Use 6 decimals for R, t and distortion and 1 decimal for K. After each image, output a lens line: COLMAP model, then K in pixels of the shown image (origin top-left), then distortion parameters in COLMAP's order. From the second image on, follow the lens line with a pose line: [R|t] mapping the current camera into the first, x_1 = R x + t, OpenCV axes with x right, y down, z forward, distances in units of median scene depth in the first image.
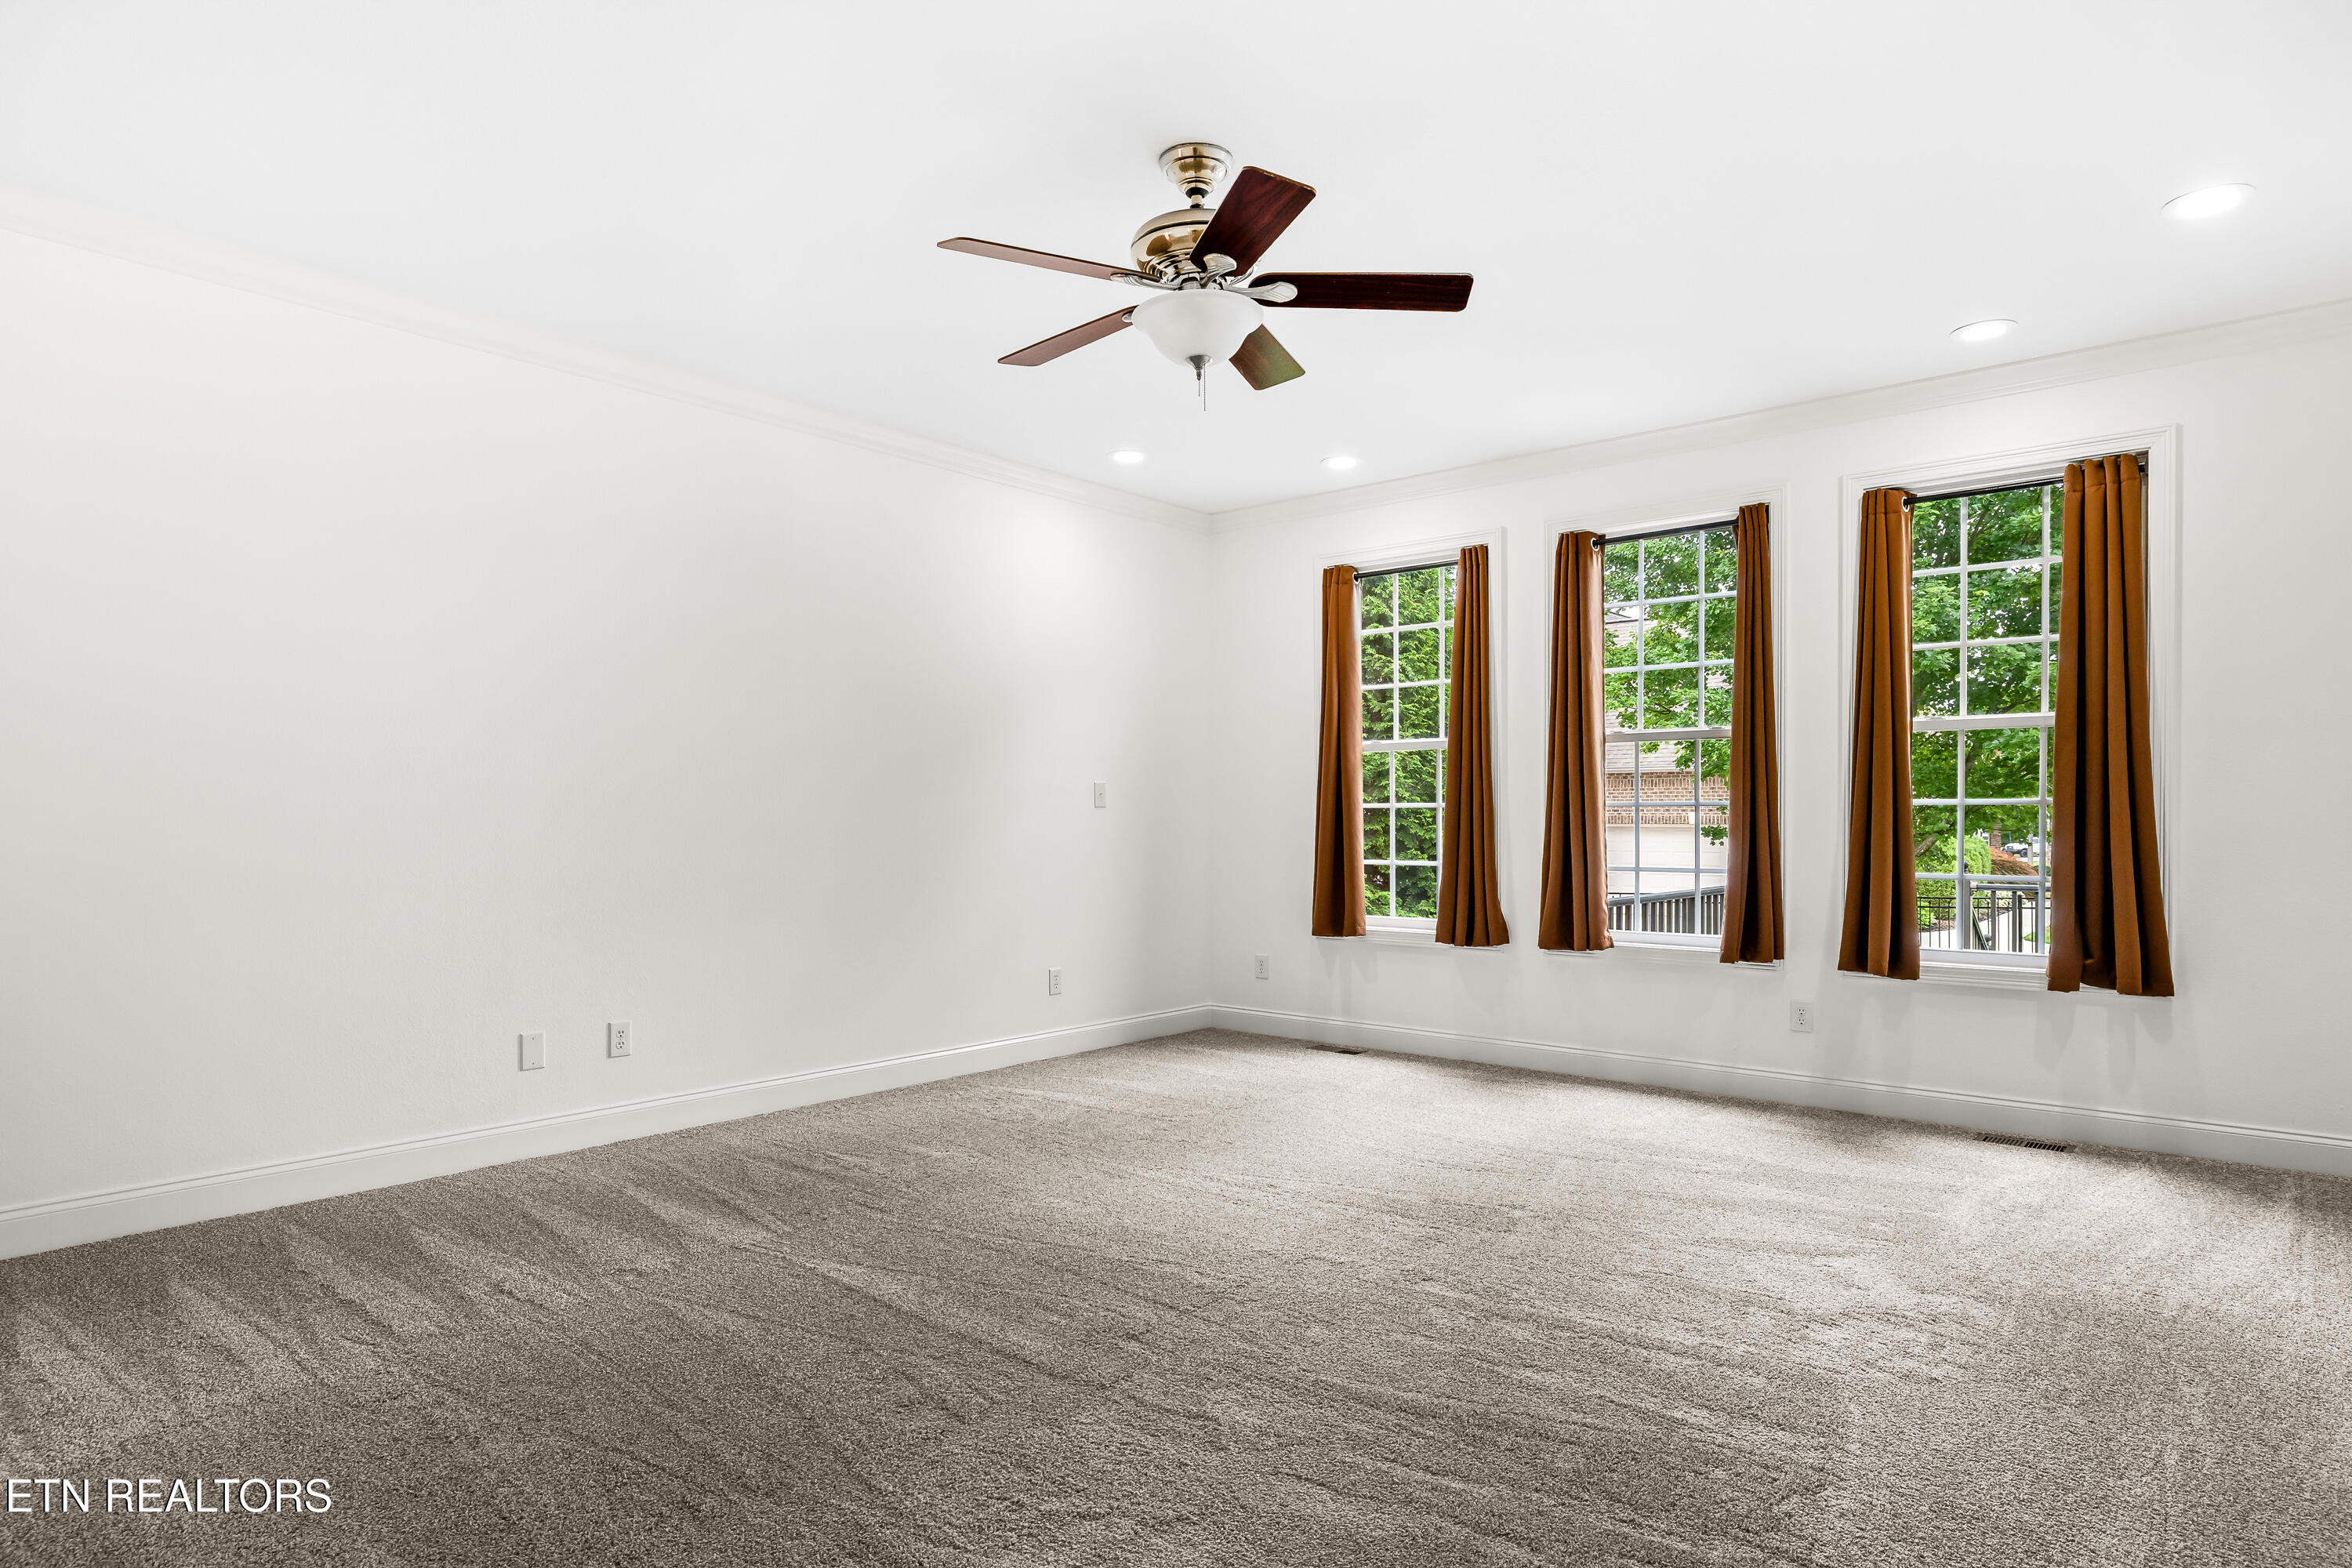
lens RADIAL K [[1298.3, 0, 1124.7], [0, 1298.3, 829.9], [0, 0, 1]] dist [-0.000505, -0.002356]
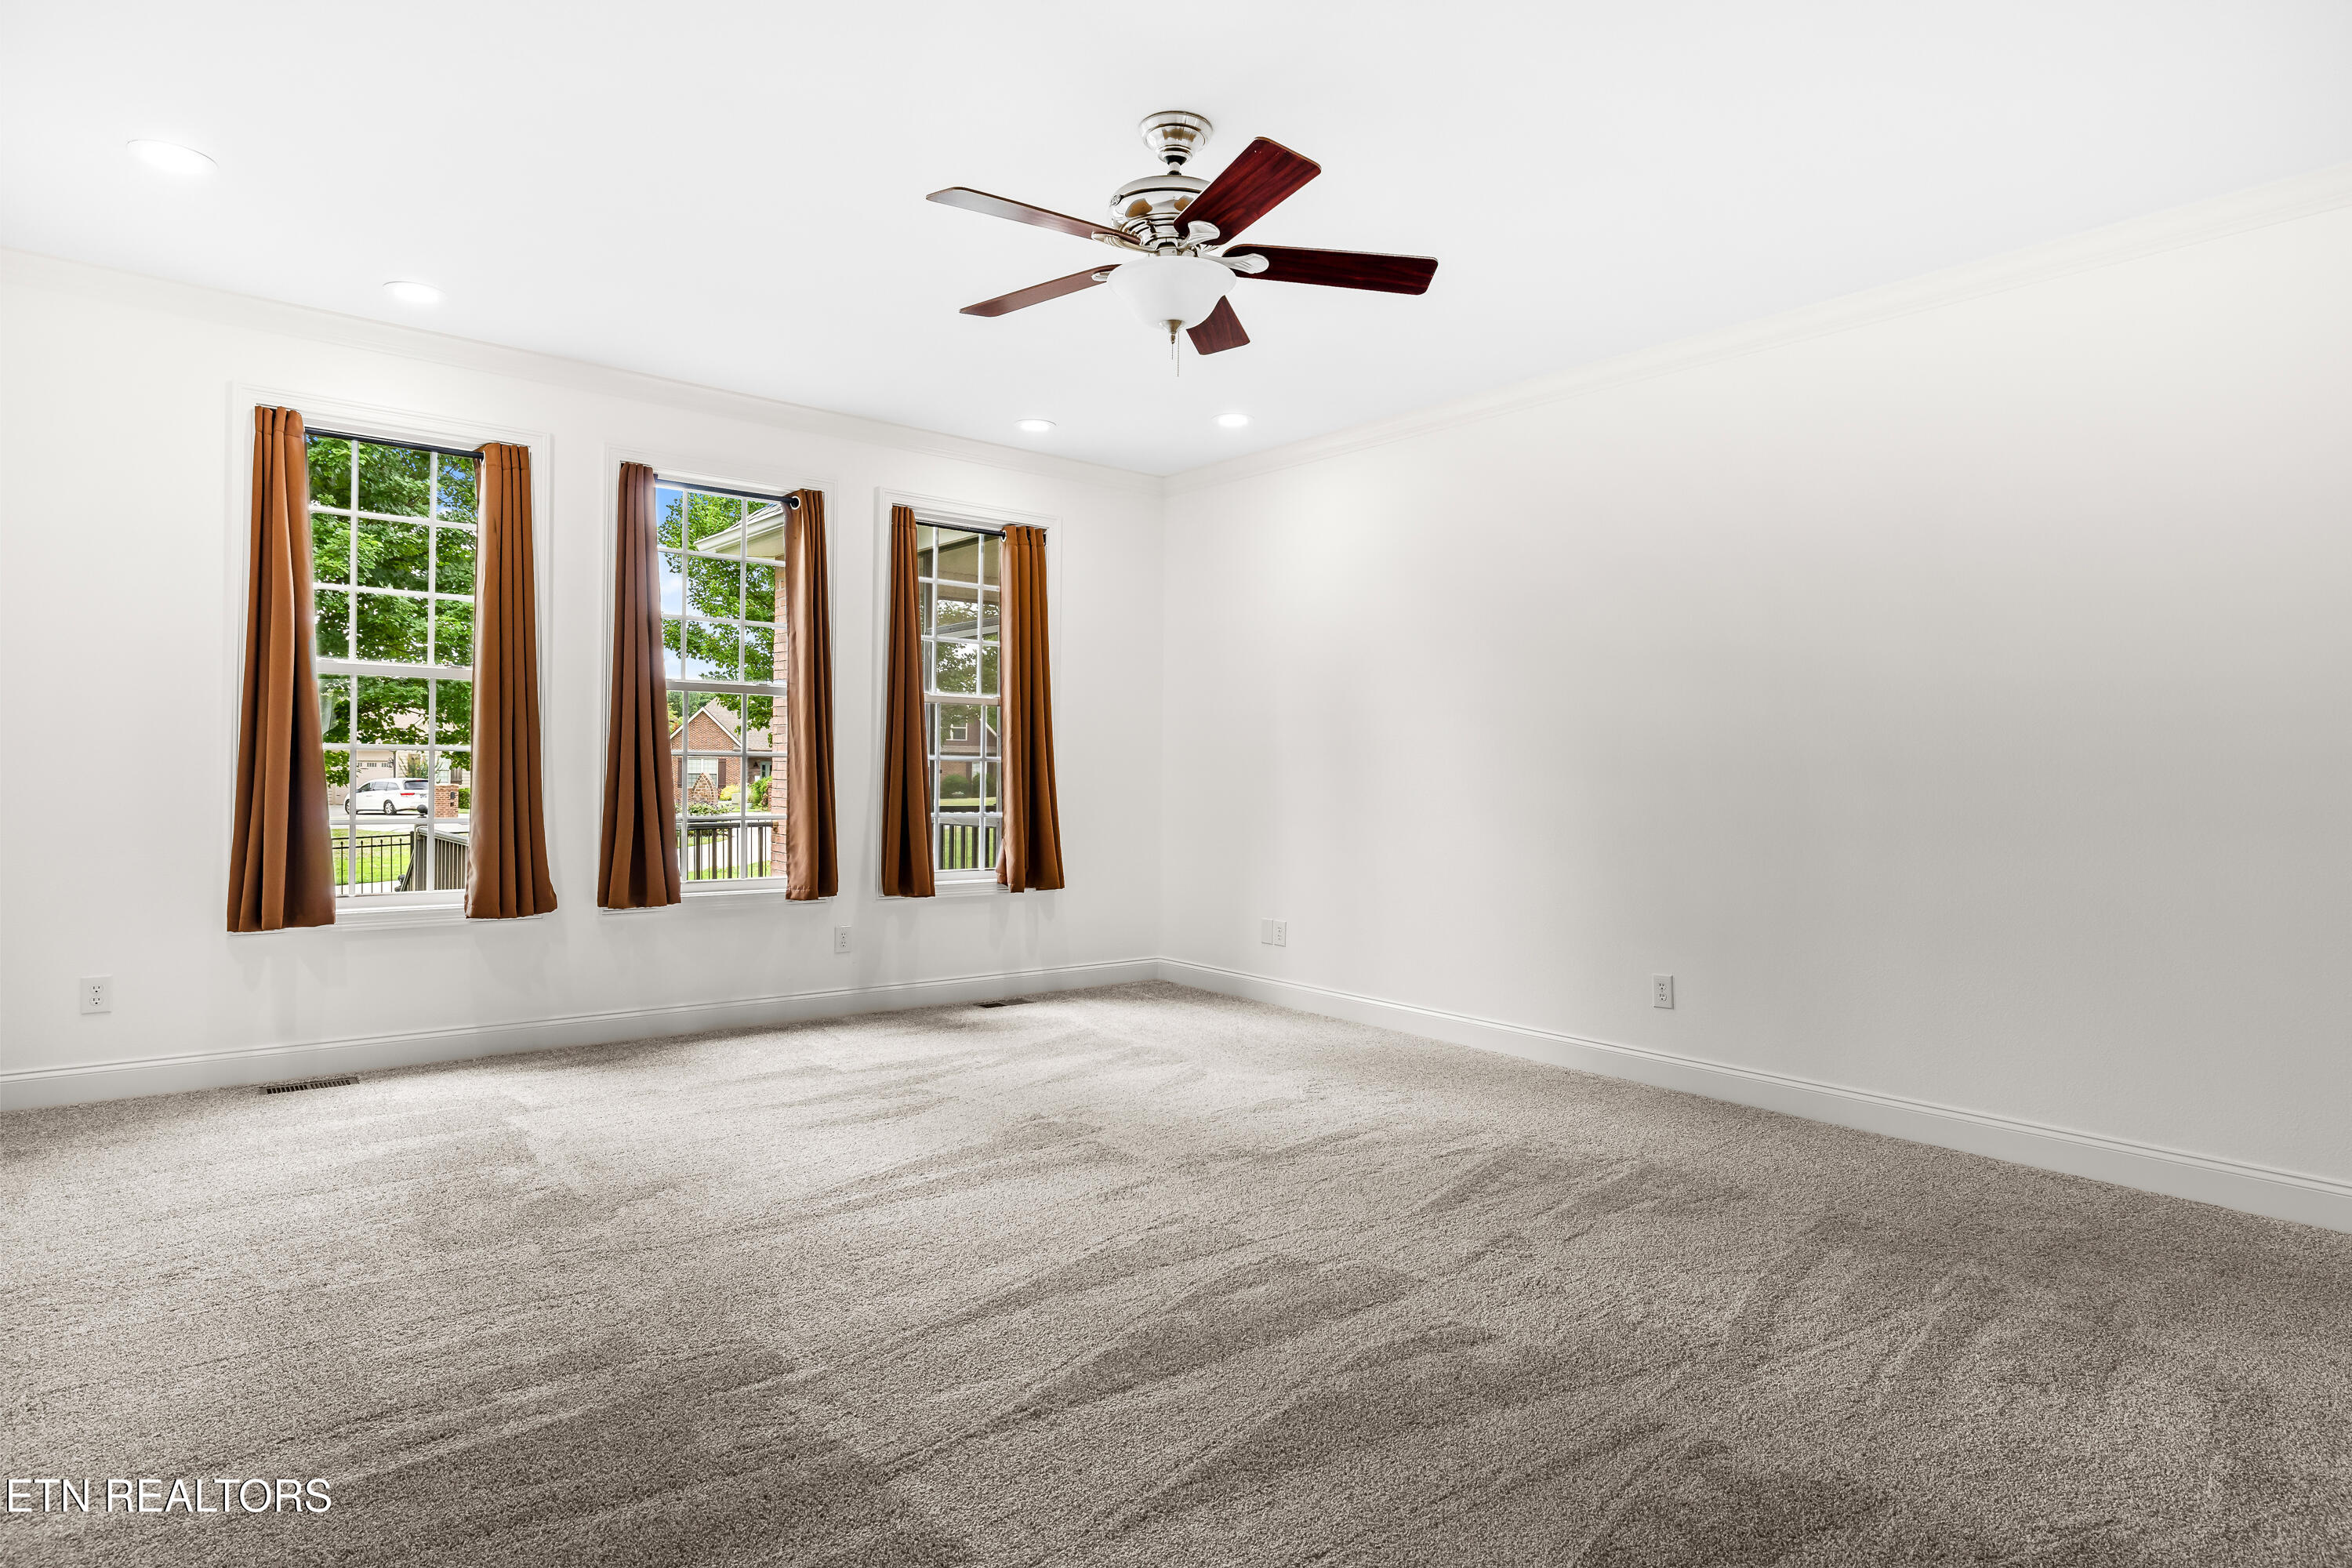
lens RADIAL K [[1298.3, 0, 1175.3], [0, 1298.3, 788.2], [0, 0, 1]] dist [-0.000505, -0.002356]
pose [[0.166602, -0.009563, 0.985978, -0.493212], [-0.004698, 0.999934, 0.010492, -0.005640], [-0.986013, -0.006380, 0.166547, 0.432853]]
